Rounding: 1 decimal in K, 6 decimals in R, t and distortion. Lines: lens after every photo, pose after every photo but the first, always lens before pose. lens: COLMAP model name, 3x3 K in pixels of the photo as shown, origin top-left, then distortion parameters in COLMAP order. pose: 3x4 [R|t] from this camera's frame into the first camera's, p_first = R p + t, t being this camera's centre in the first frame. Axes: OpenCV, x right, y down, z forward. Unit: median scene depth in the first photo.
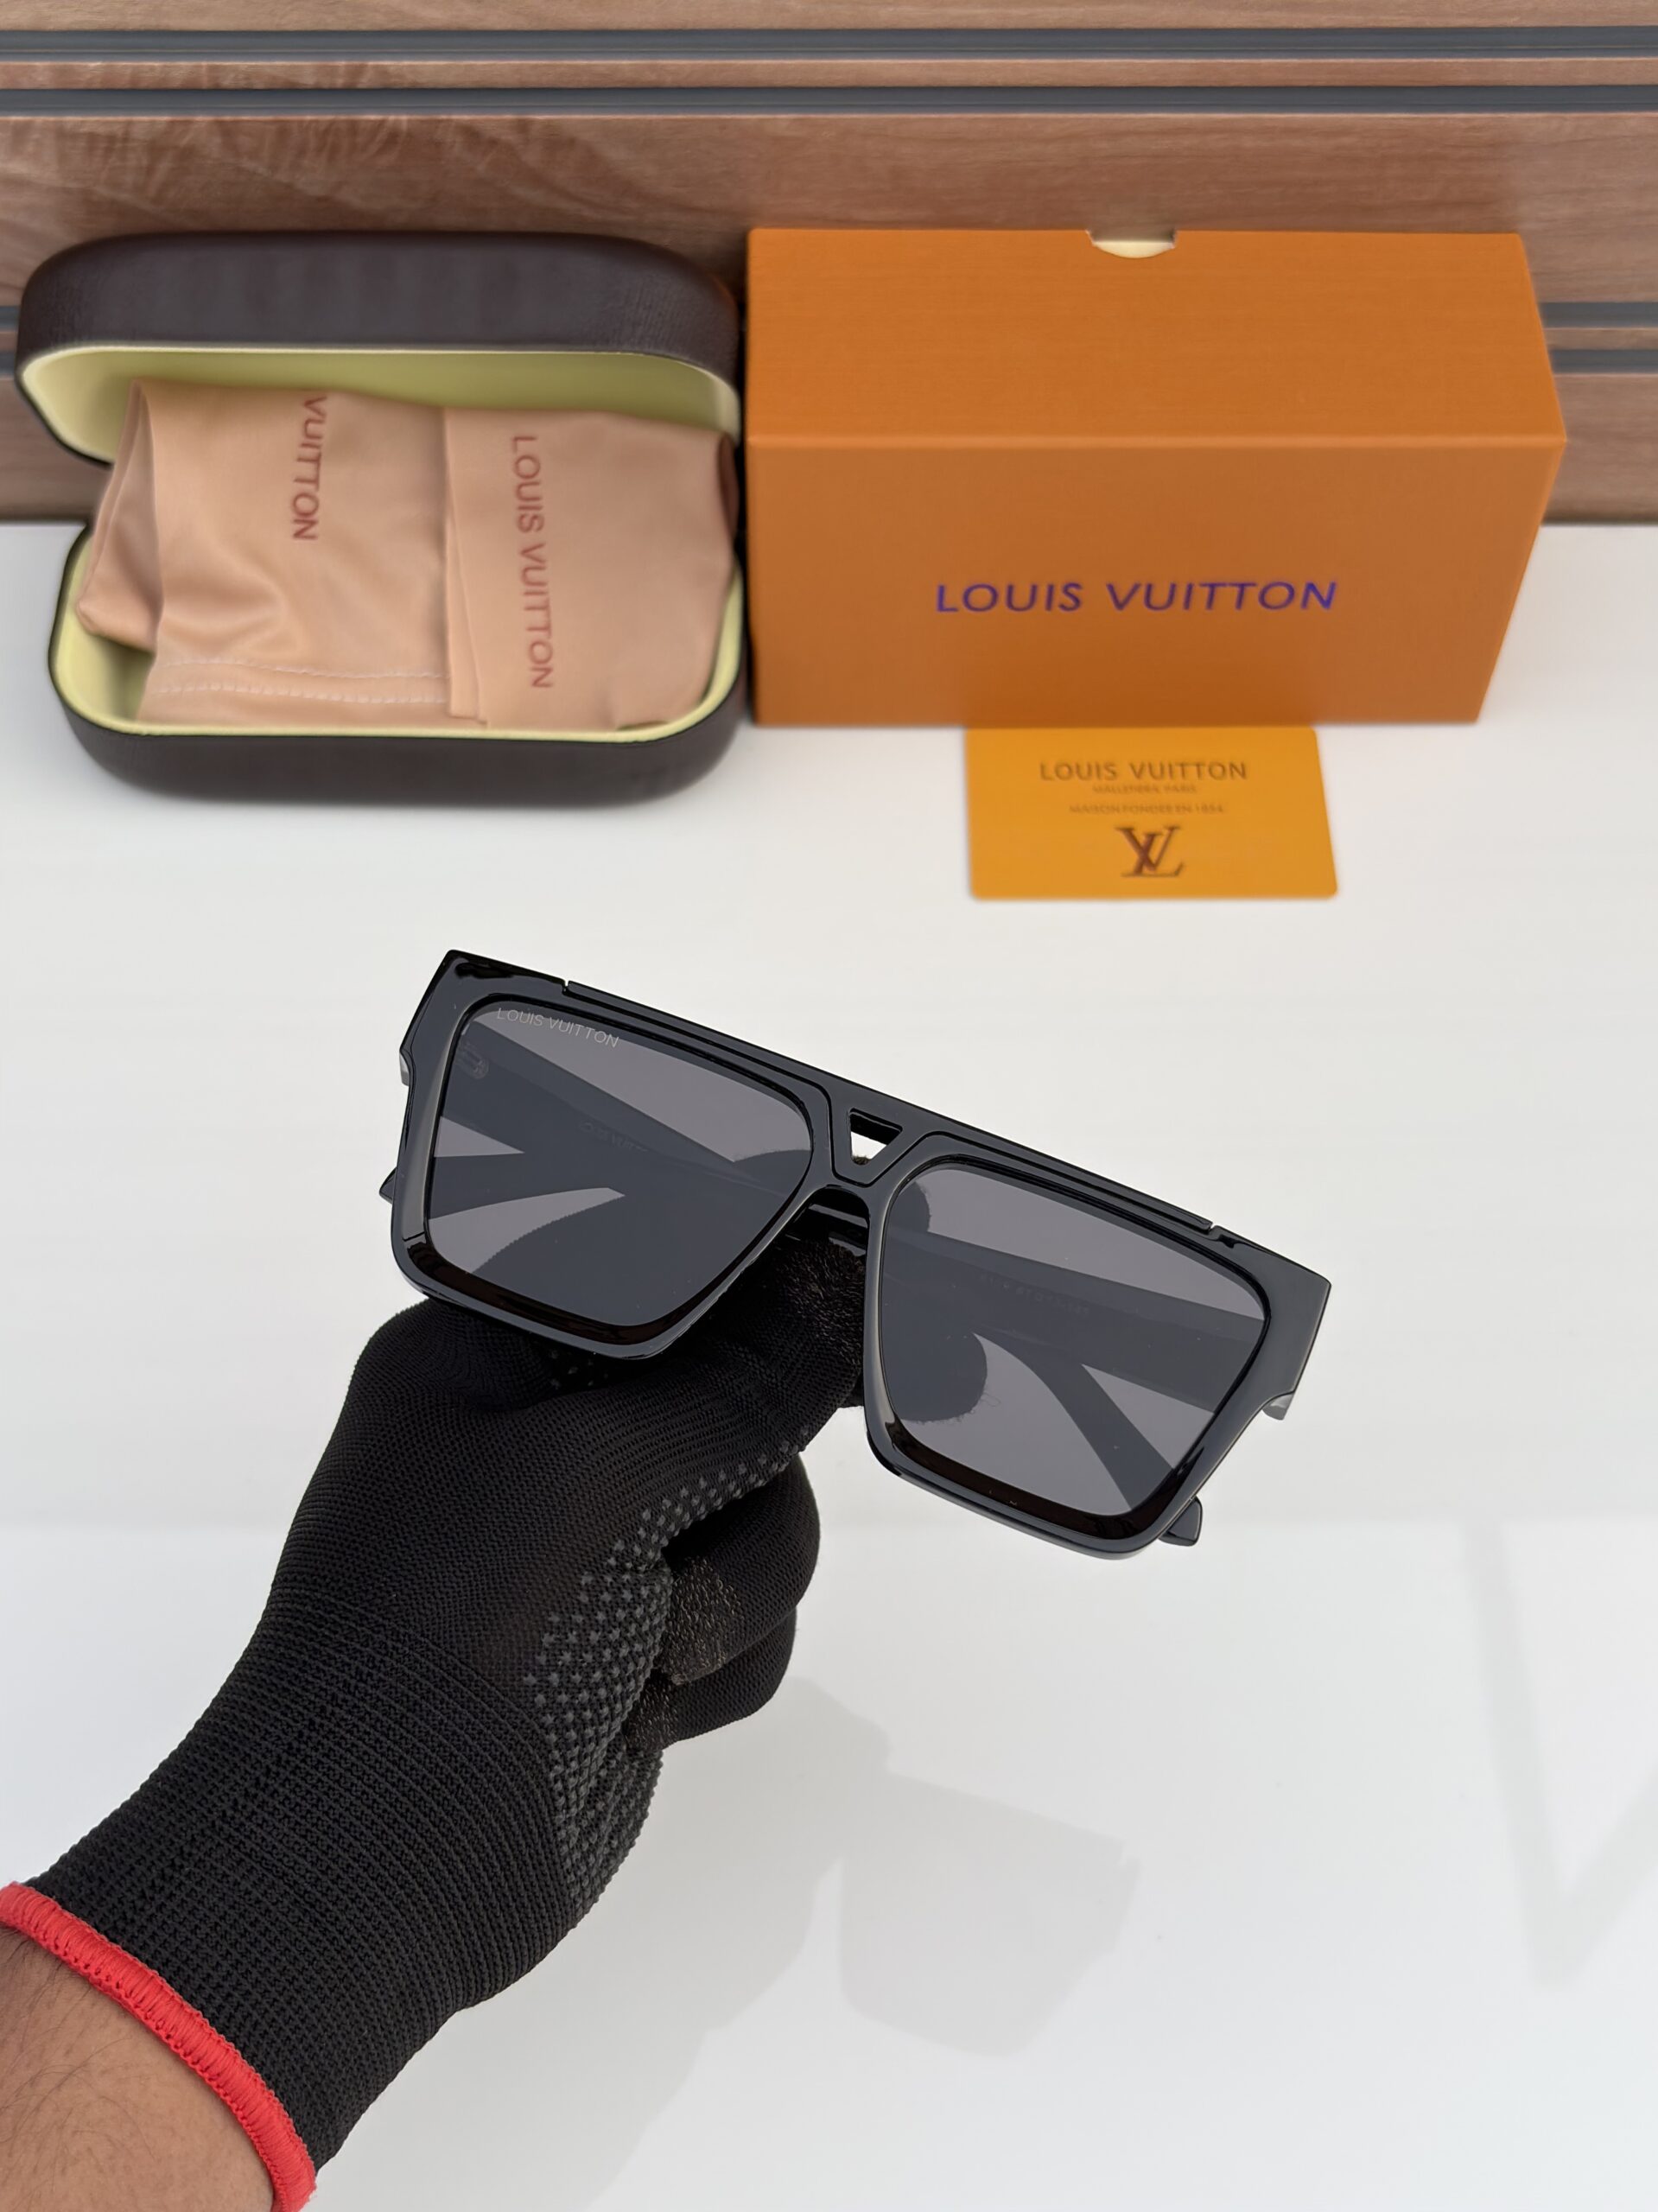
lens RADIAL K [[2582.5, 0, 819.1], [0, 2582.5, 1073.5], [0, 0, 1]] dist [0.005566, -0.072246]
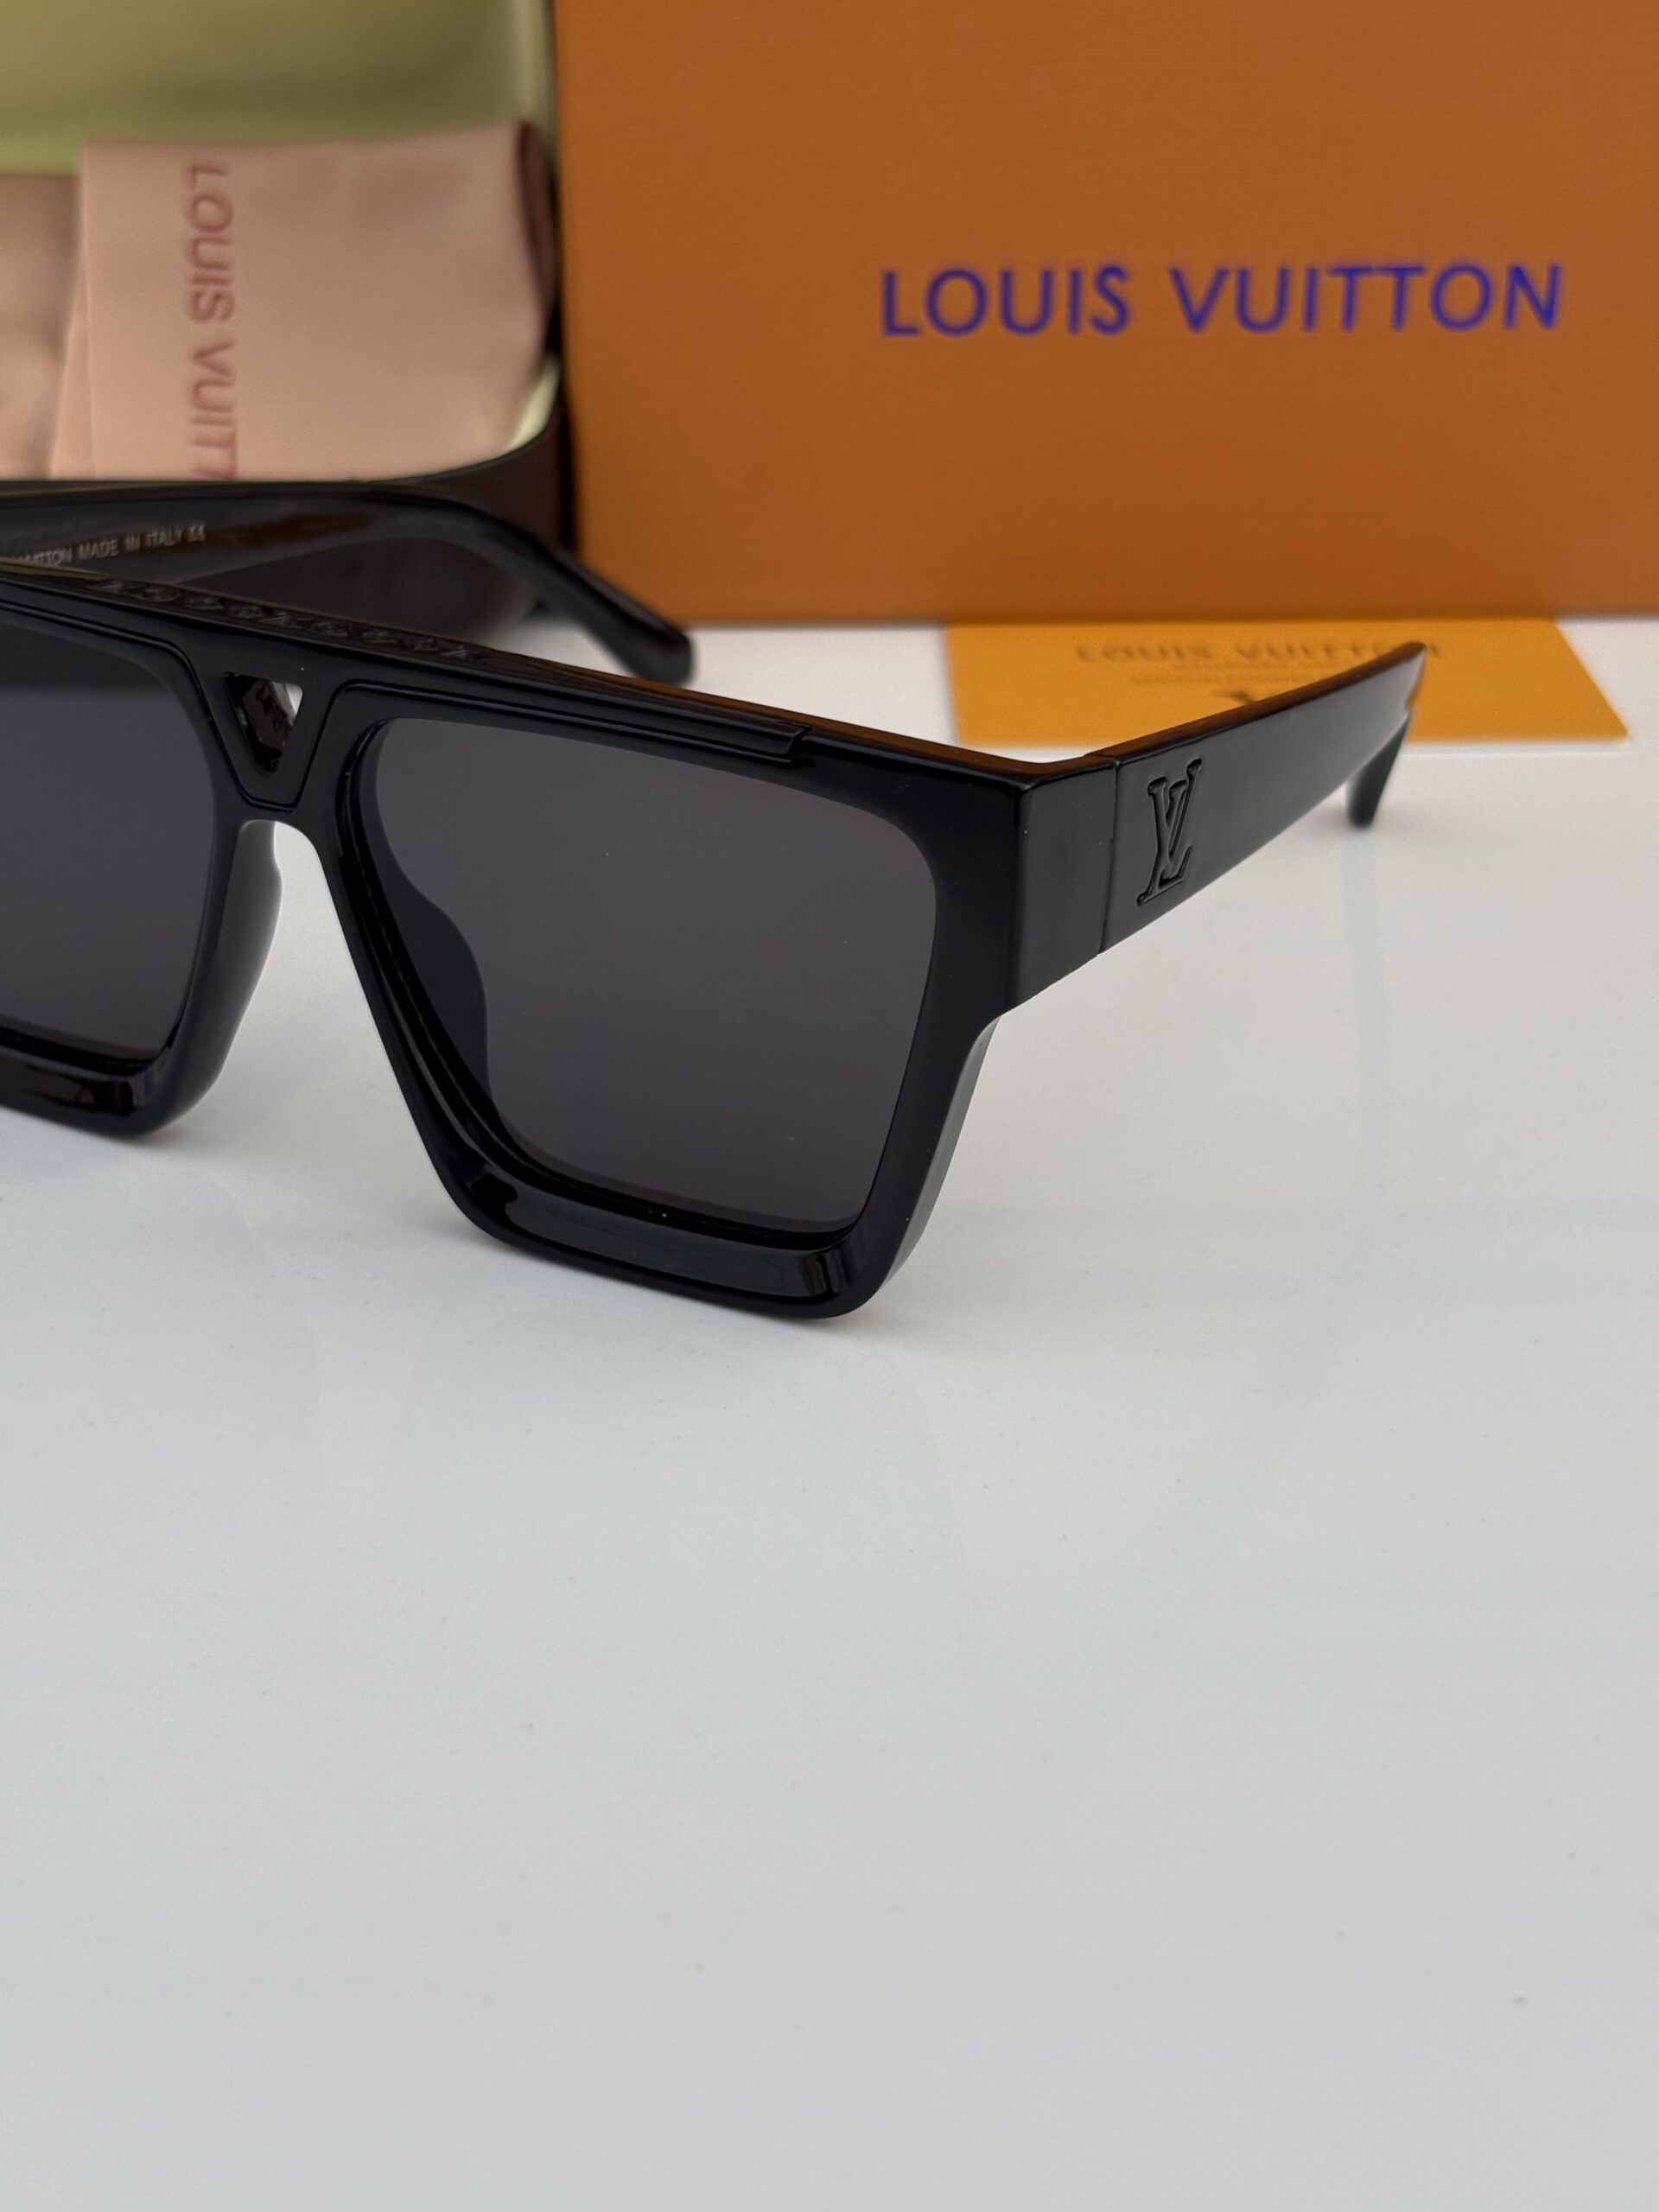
lens RADIAL K [[3382.2, 0, 829.5], [0, 3382.2, 1106.0], [0, 0, 1]] dist [0.173665, -0.929668]
pose [[0.999908, -0.013596, 0.000338, 0.030758], [0.011953, 0.866676, -0.498727, 0.359689], [0.006488, 0.498685, 0.866759, 0.418843]]
